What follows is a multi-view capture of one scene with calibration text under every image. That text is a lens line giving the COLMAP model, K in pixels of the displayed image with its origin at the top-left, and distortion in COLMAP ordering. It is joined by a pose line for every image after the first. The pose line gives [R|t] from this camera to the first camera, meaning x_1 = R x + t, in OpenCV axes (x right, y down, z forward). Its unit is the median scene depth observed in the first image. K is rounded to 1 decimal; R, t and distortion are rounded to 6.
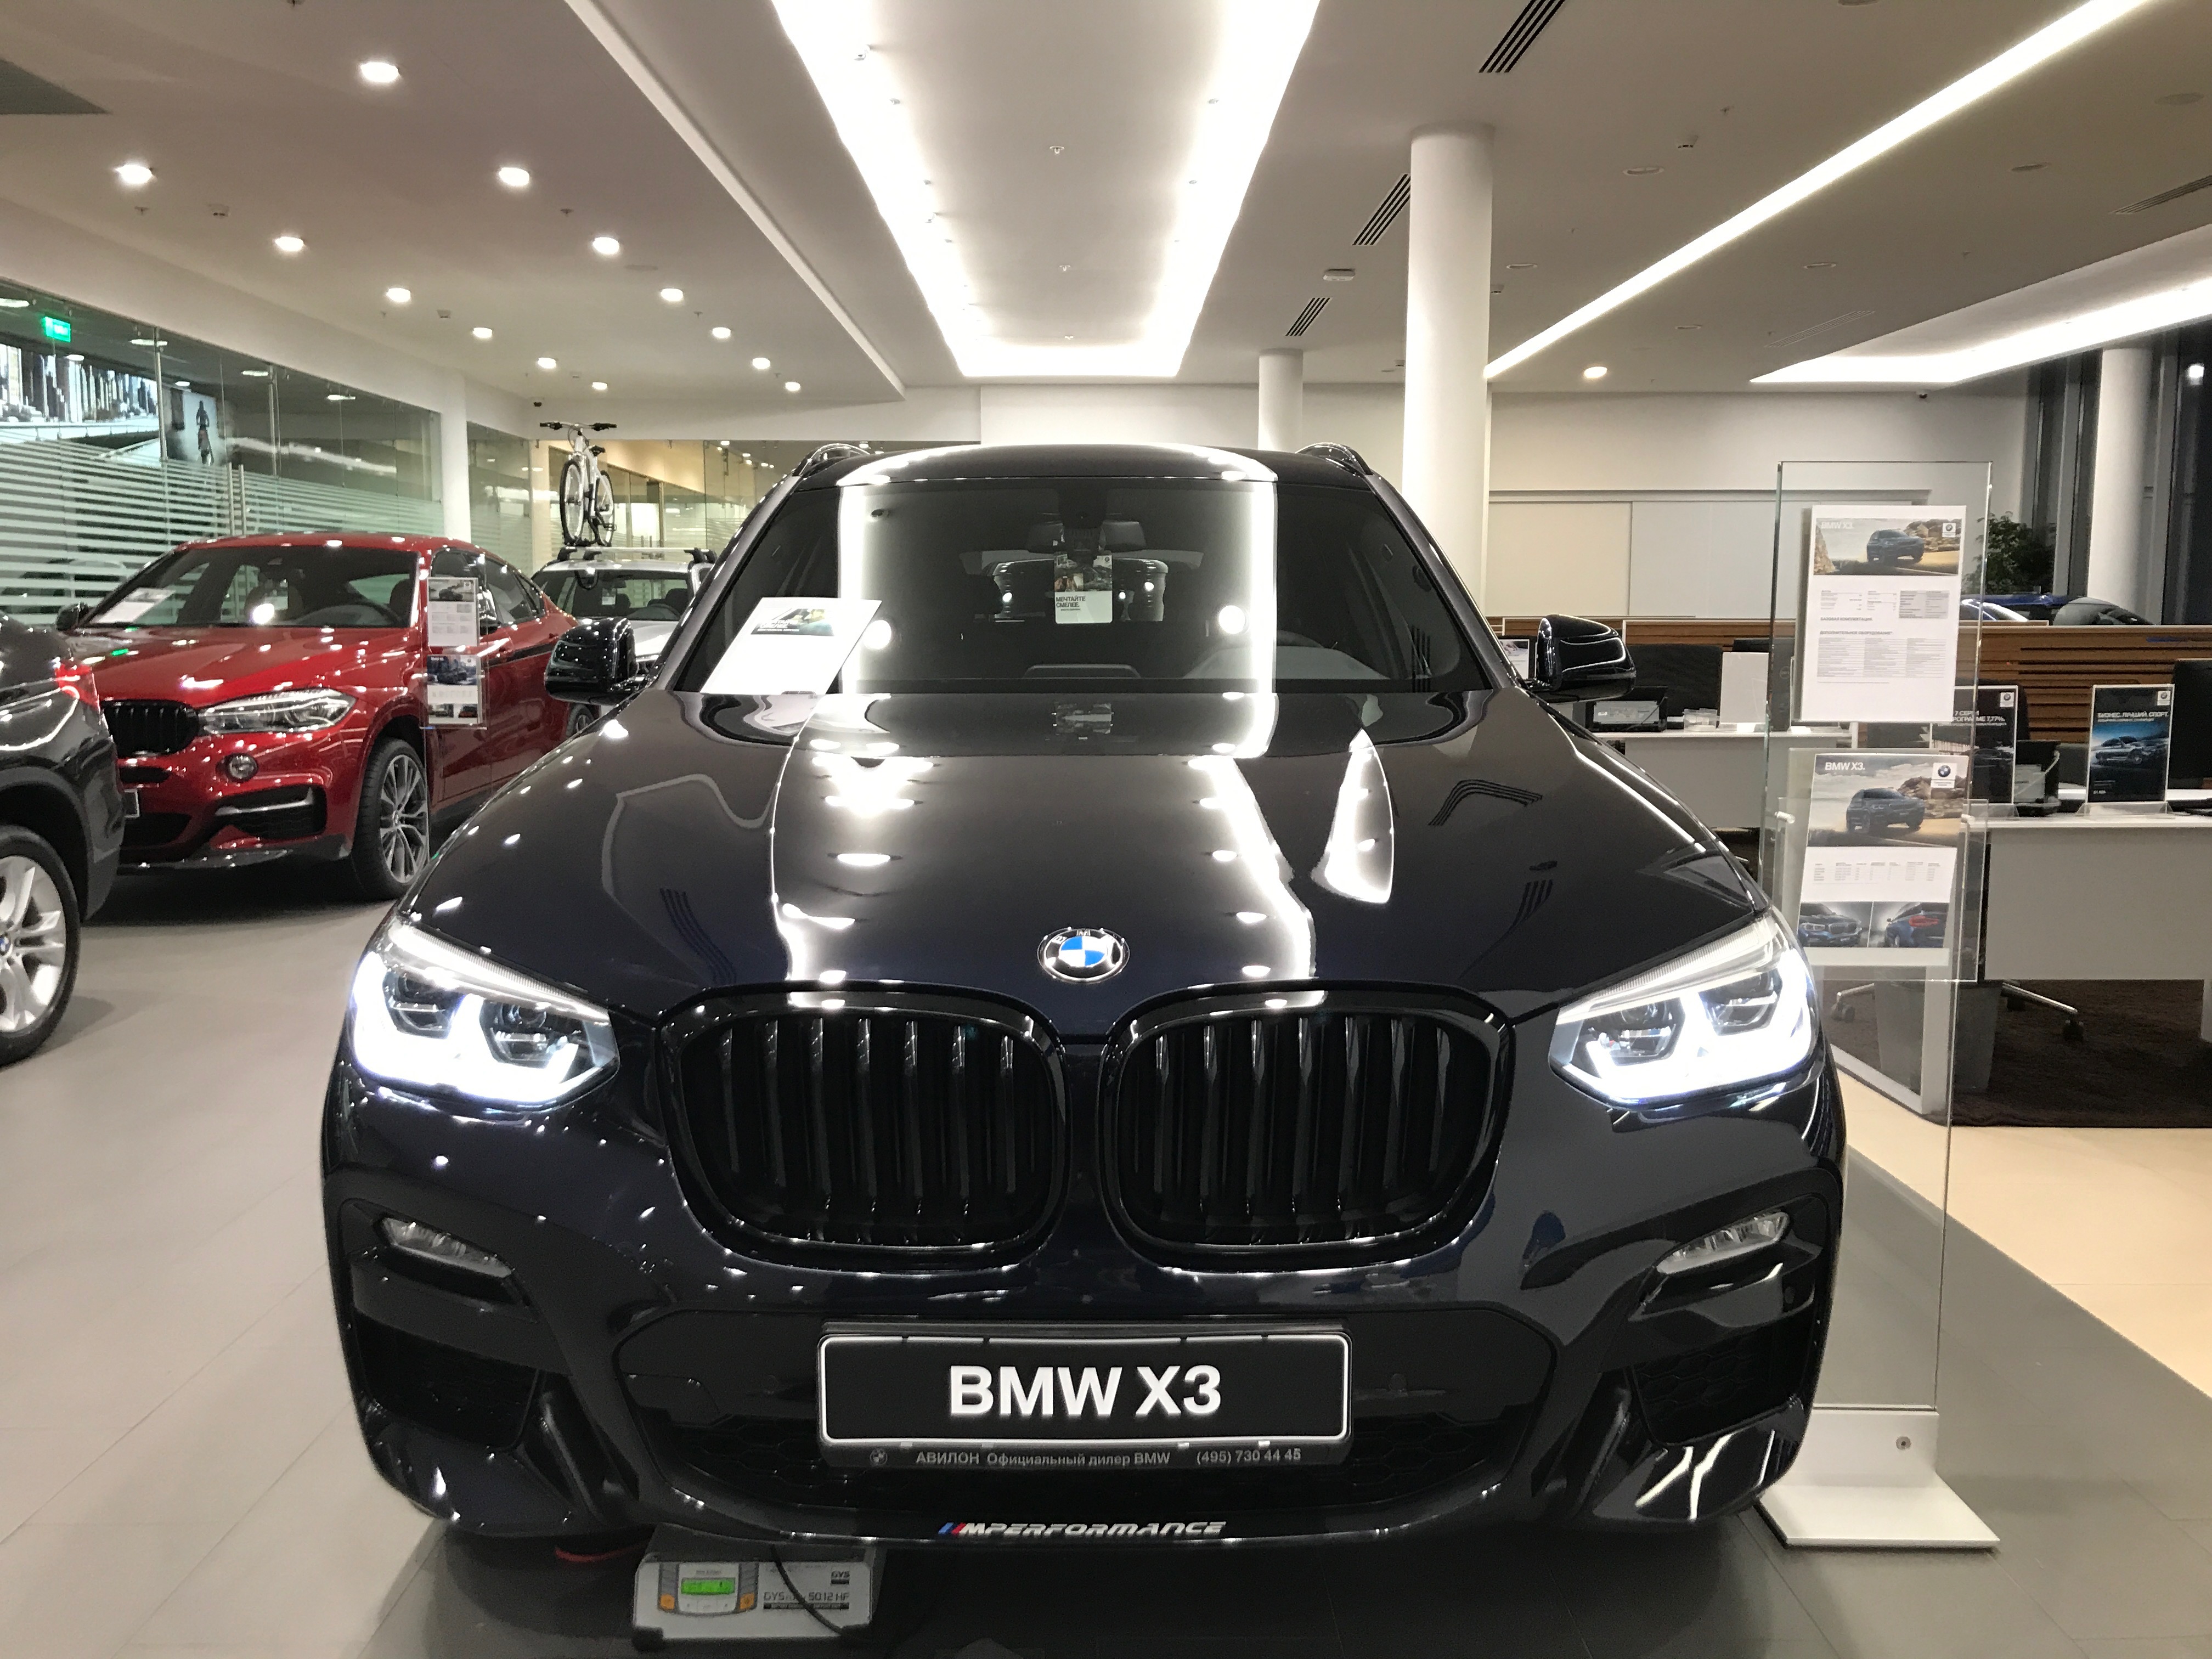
lens RADIAL K [[1822.1, 0, 1093.8], [0, 1822.1, 827.4], [0, 0, 1]] dist [0.011541, 0.006943]
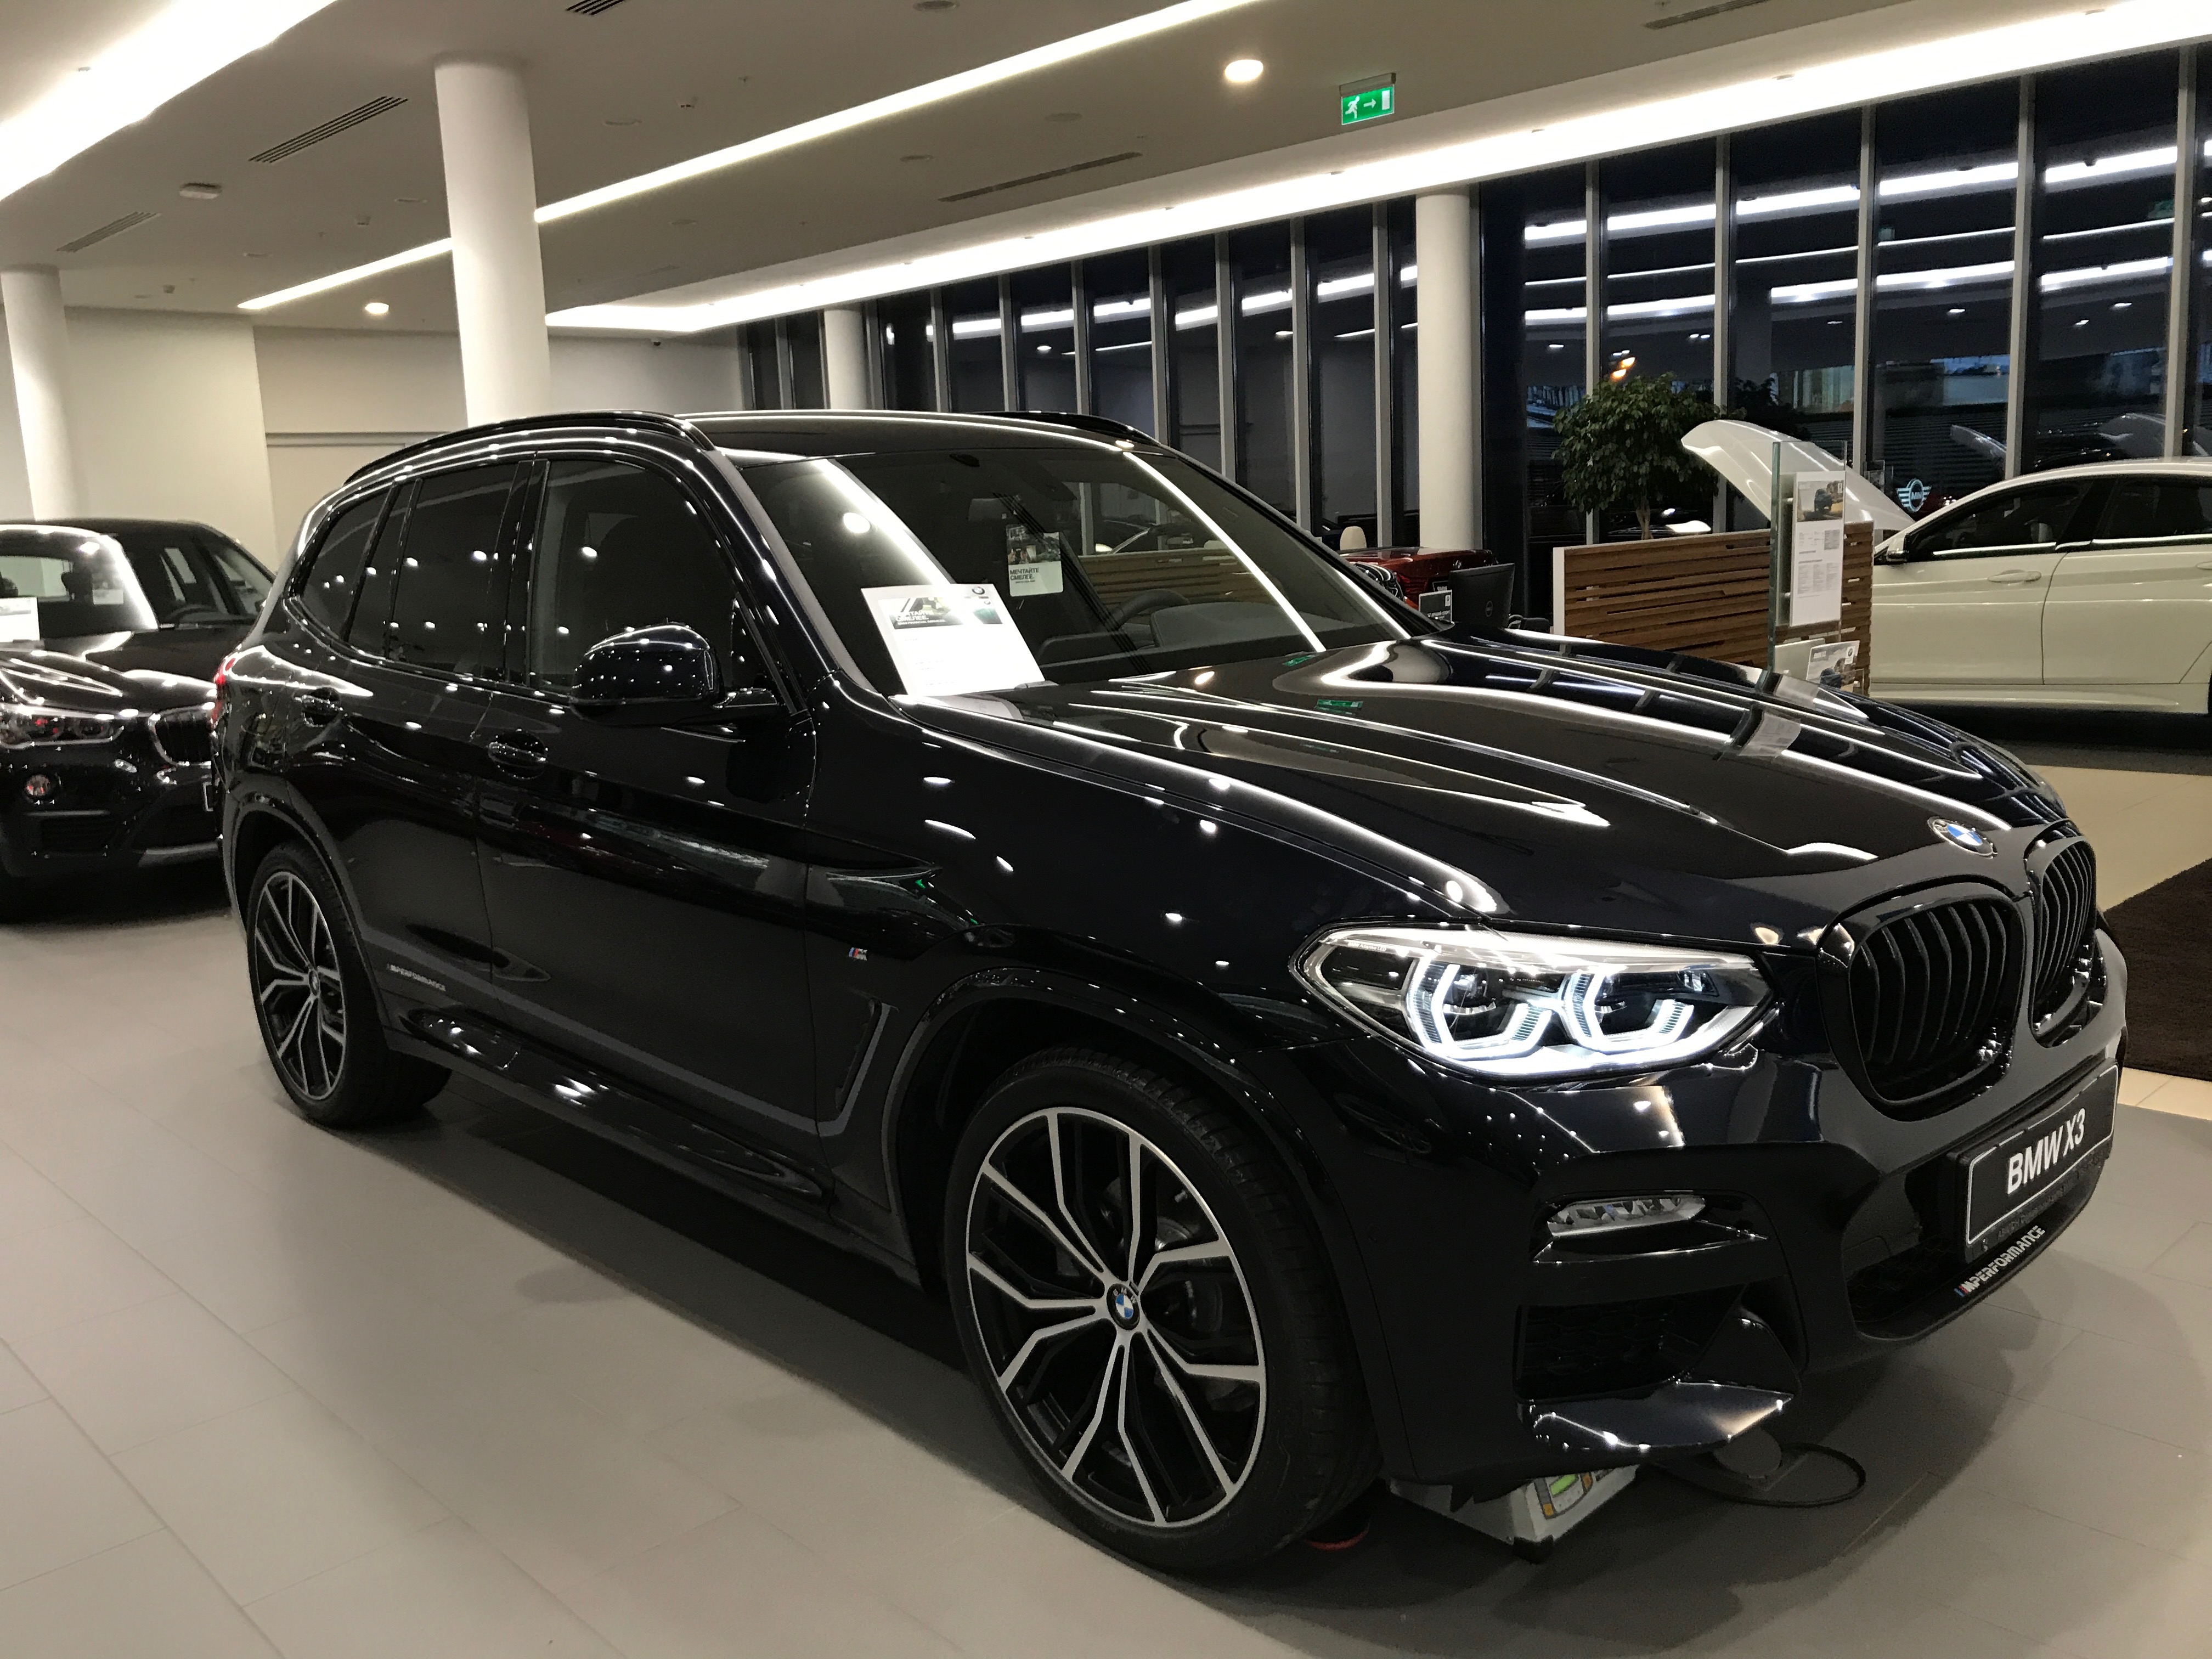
lens RADIAL K [[1822.1, 0, 1093.8], [0, 1822.1, 827.4], [0, 0, 1]] dist [0.011541, 0.006943]
pose [[0.725712, -0.150995, 0.671225, -1.098503], [0.127659, 0.988230, 0.084285, -0.104279], [-0.676051, 0.024521, 0.736447, 0.371828]]
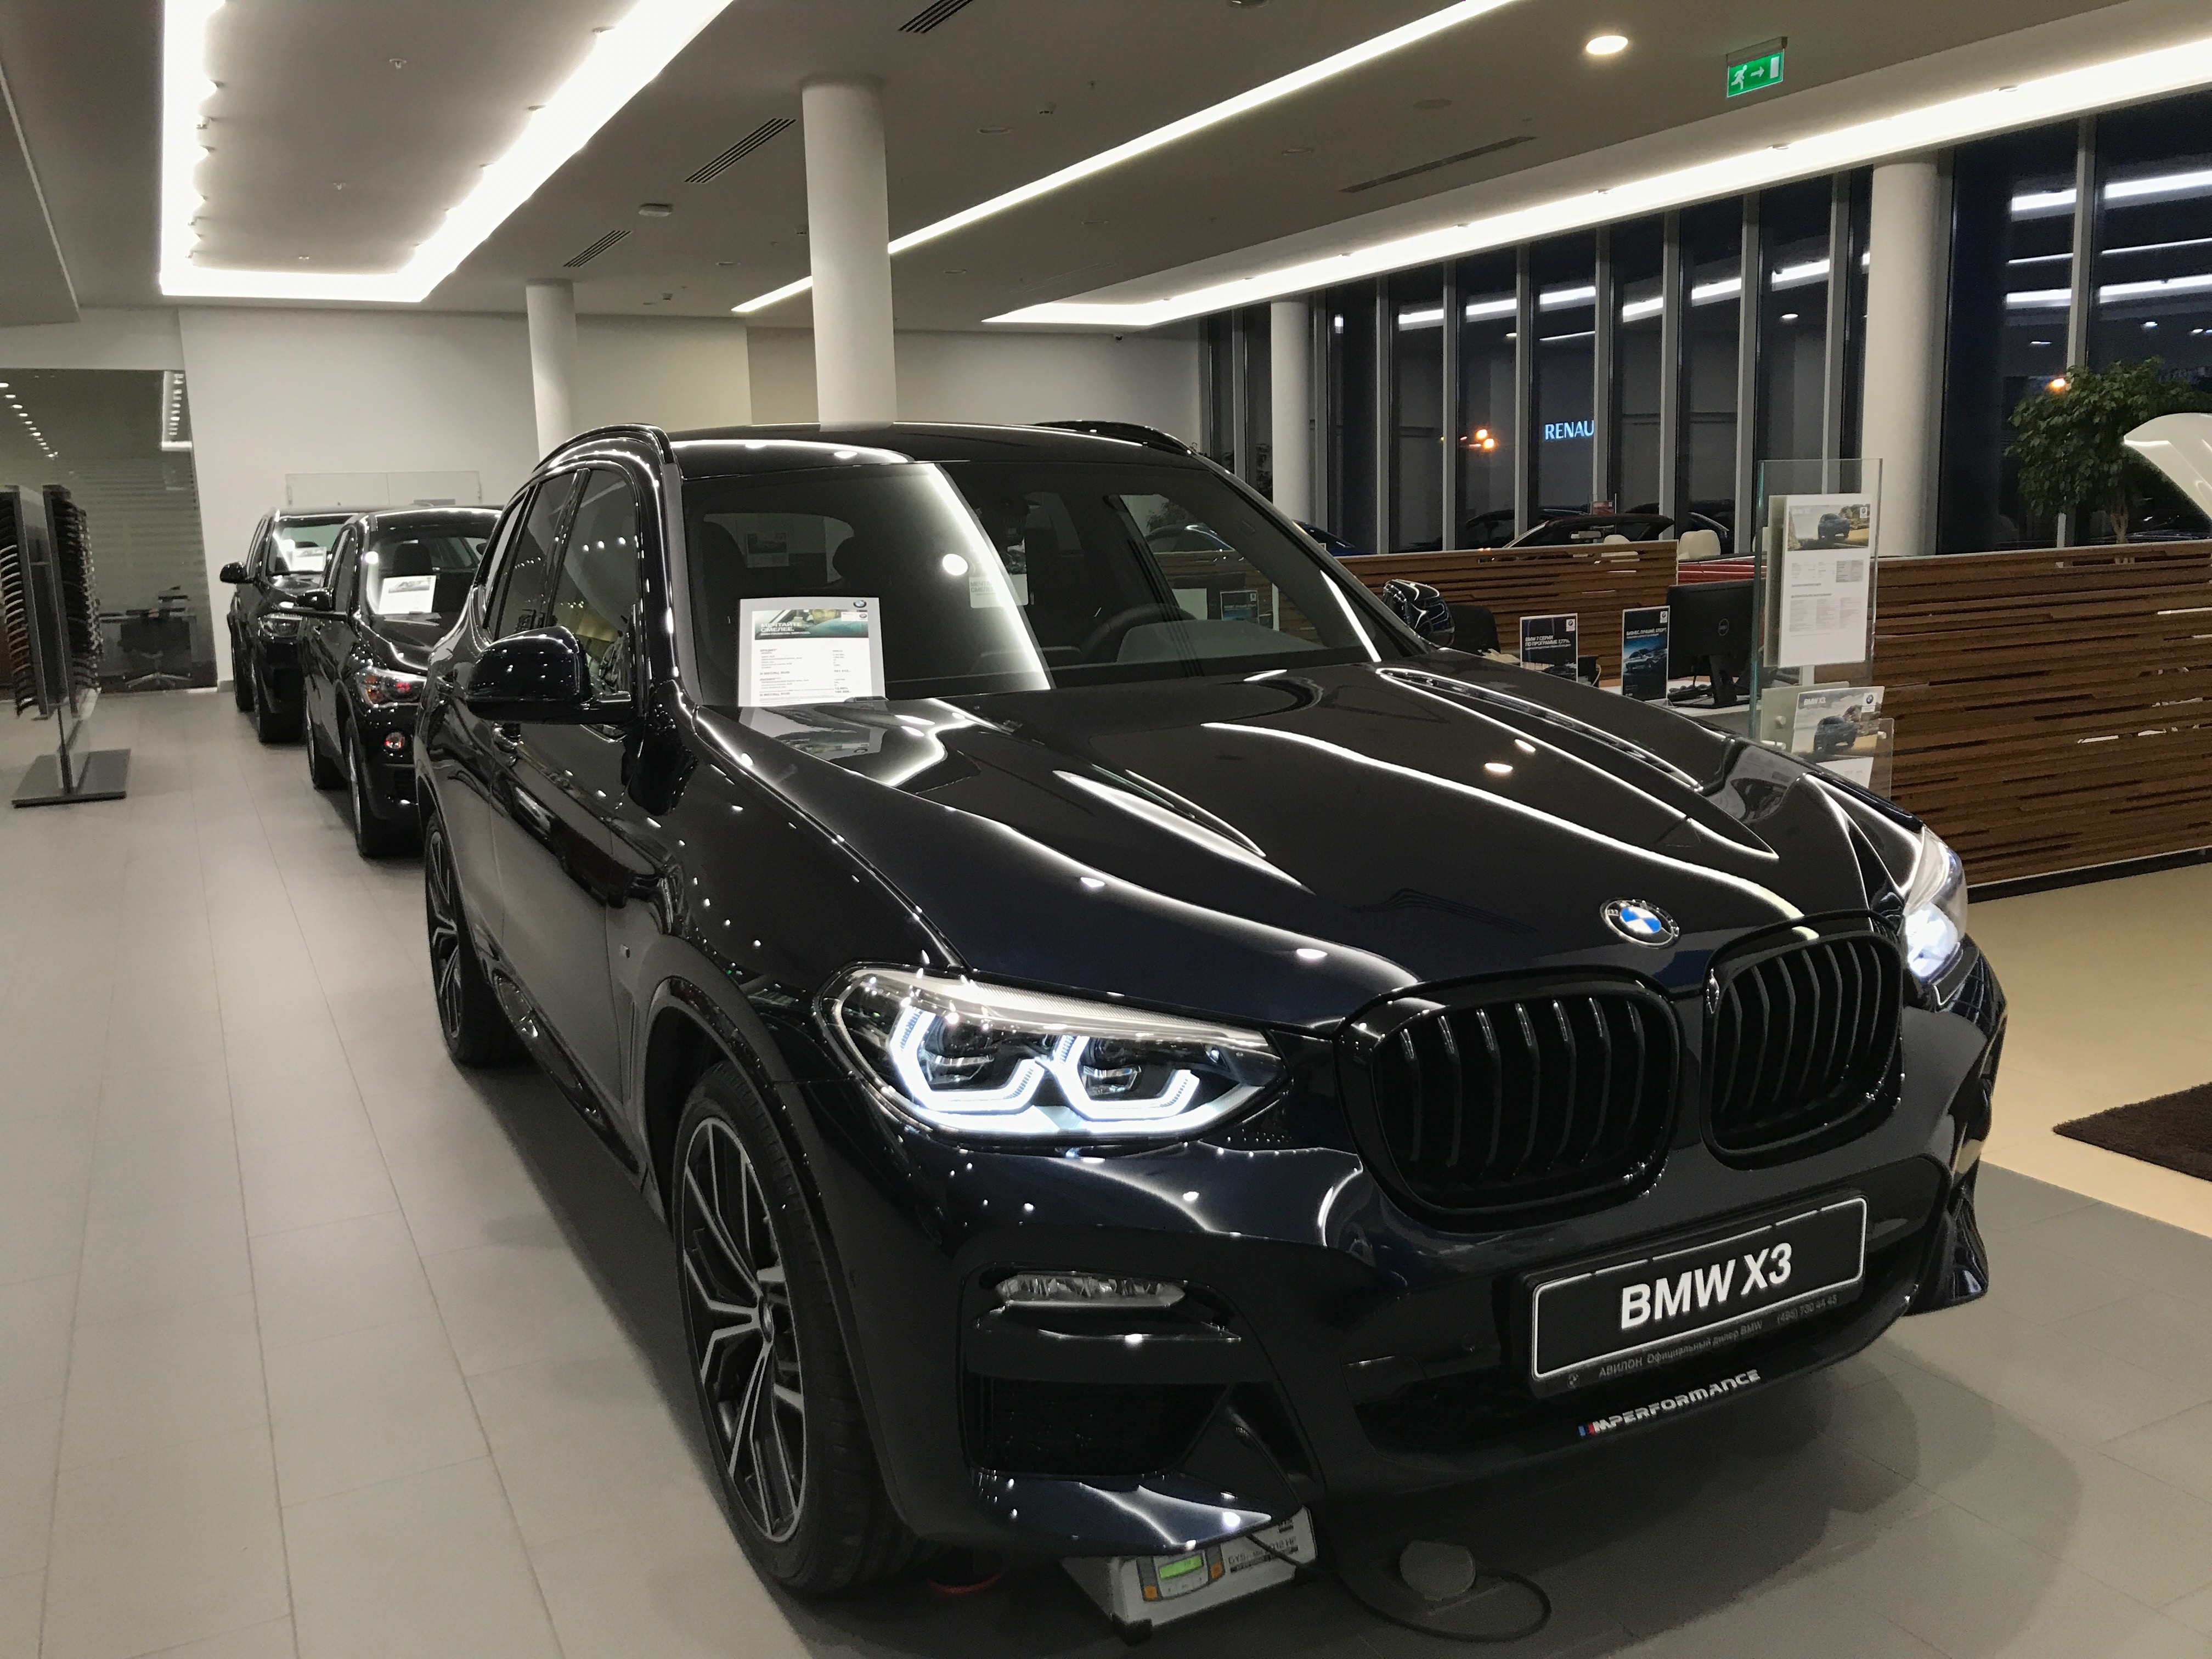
lens RADIAL K [[1815.6, 0, 1106.0], [0, 1815.6, 829.5], [0, 0, 1]] dist [0.009063, 0.007525]
pose [[0.891184, -0.104499, 0.441442, -0.666640], [0.085571, 0.994361, 0.062636, -0.073854], [-0.445498, -0.018046, 0.895101, 0.094302]]
